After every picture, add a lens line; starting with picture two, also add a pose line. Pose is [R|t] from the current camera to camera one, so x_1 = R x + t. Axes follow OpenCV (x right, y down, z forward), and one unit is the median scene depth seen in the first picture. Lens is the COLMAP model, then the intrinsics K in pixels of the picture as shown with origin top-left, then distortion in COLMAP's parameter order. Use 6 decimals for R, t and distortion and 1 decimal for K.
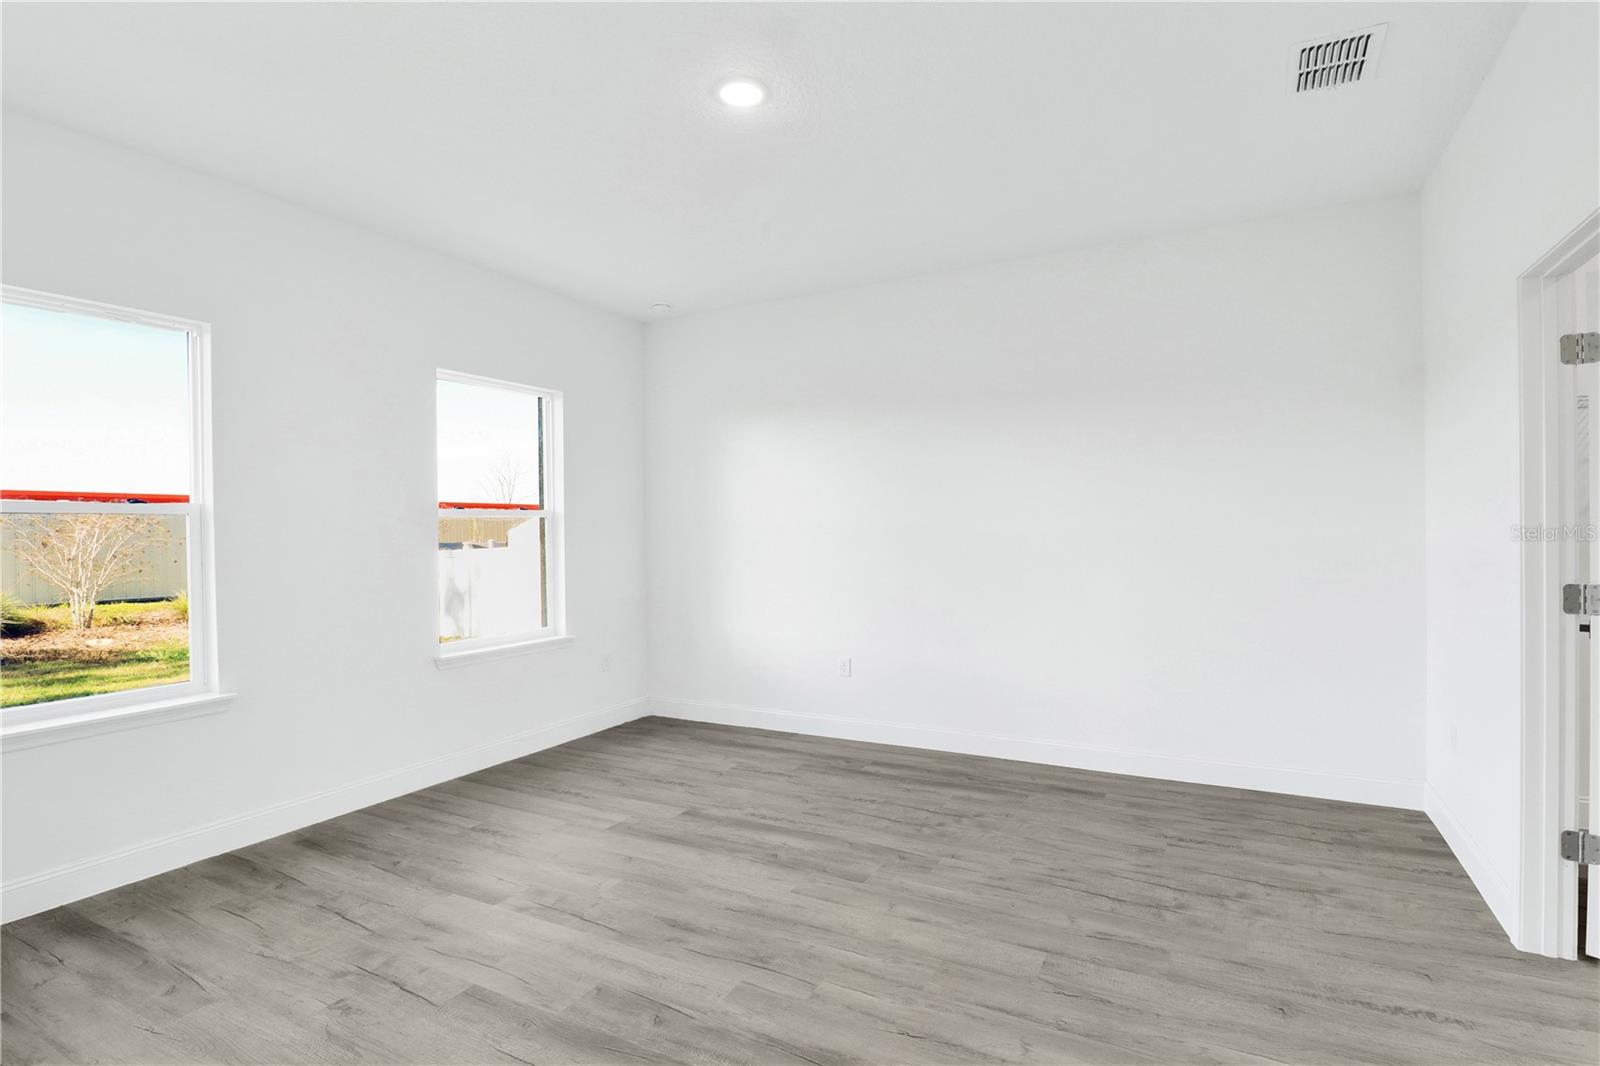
lens RADIAL K [[748.3, 0, 801.8], [0, 748.3, 529.4], [0, 0, 1]] dist [-0.009233, -0.003532]
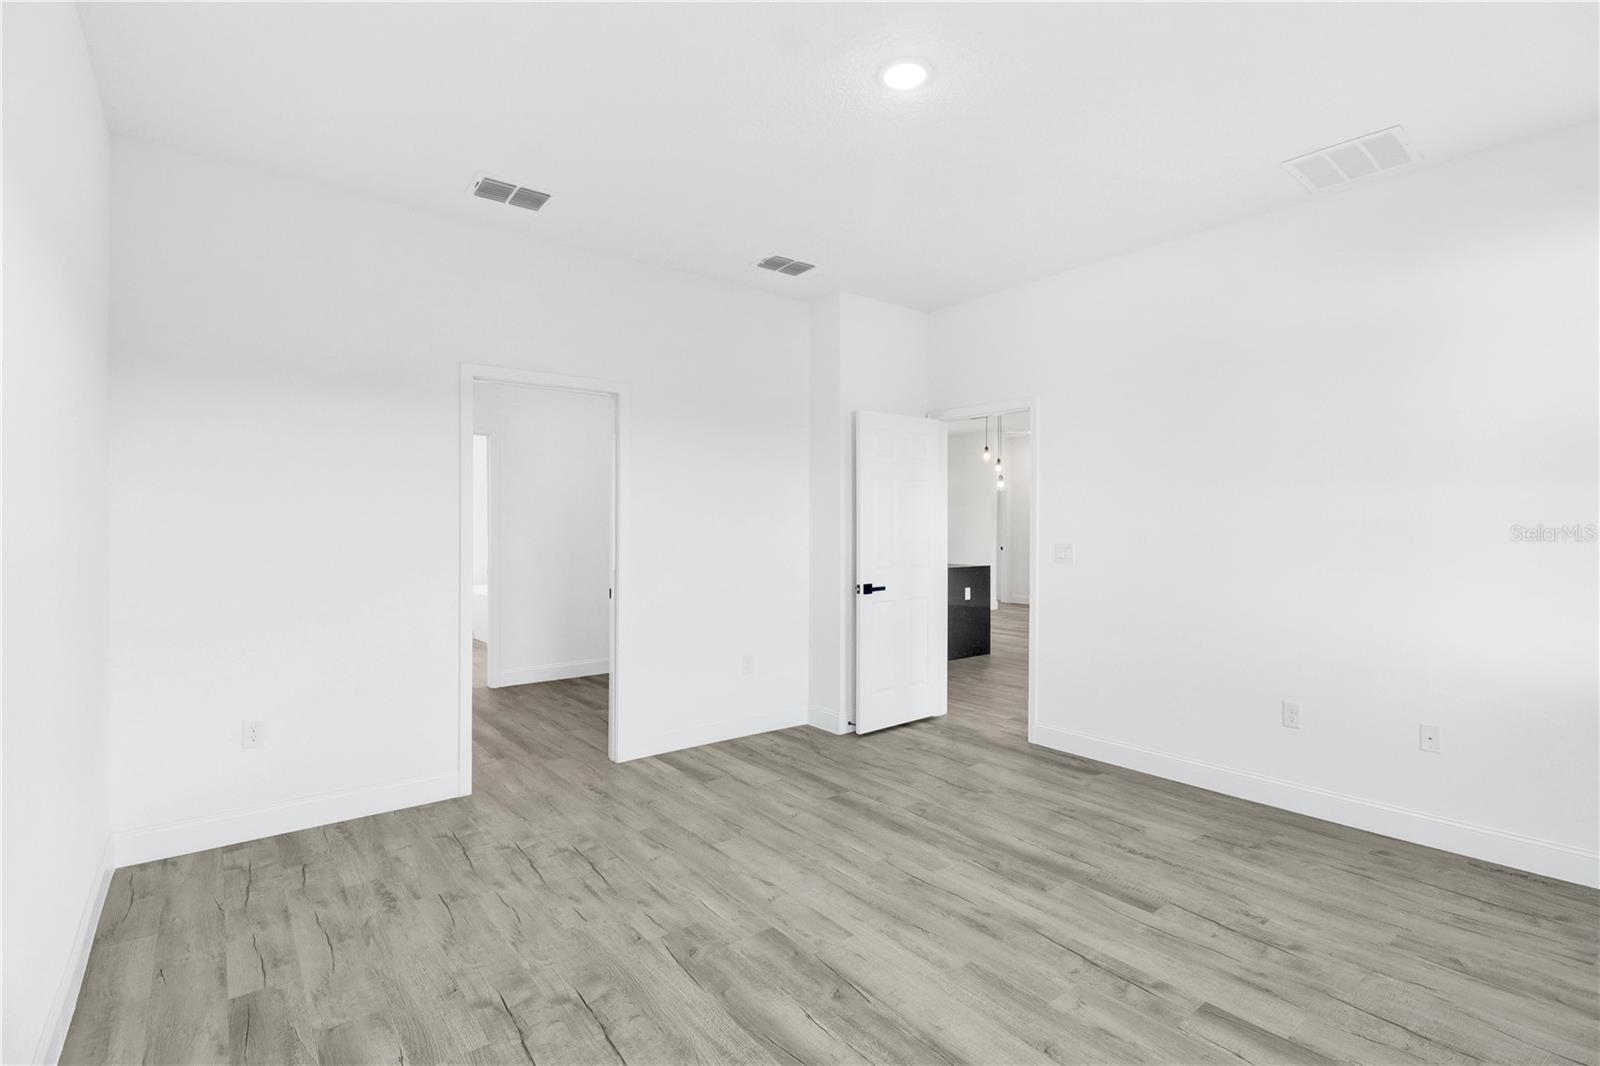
lens RADIAL K [[748.3, 0, 796.1], [0, 748.3, 532.6], [0, 0, 1]] dist [-0.009233, -0.003532]
pose [[-0.906795, 0.010224, 0.421448, -0.360199], [0.013334, 0.999901, 0.004435, -0.015740], [-0.421361, 0.009641, -0.906842, 1.946699]]
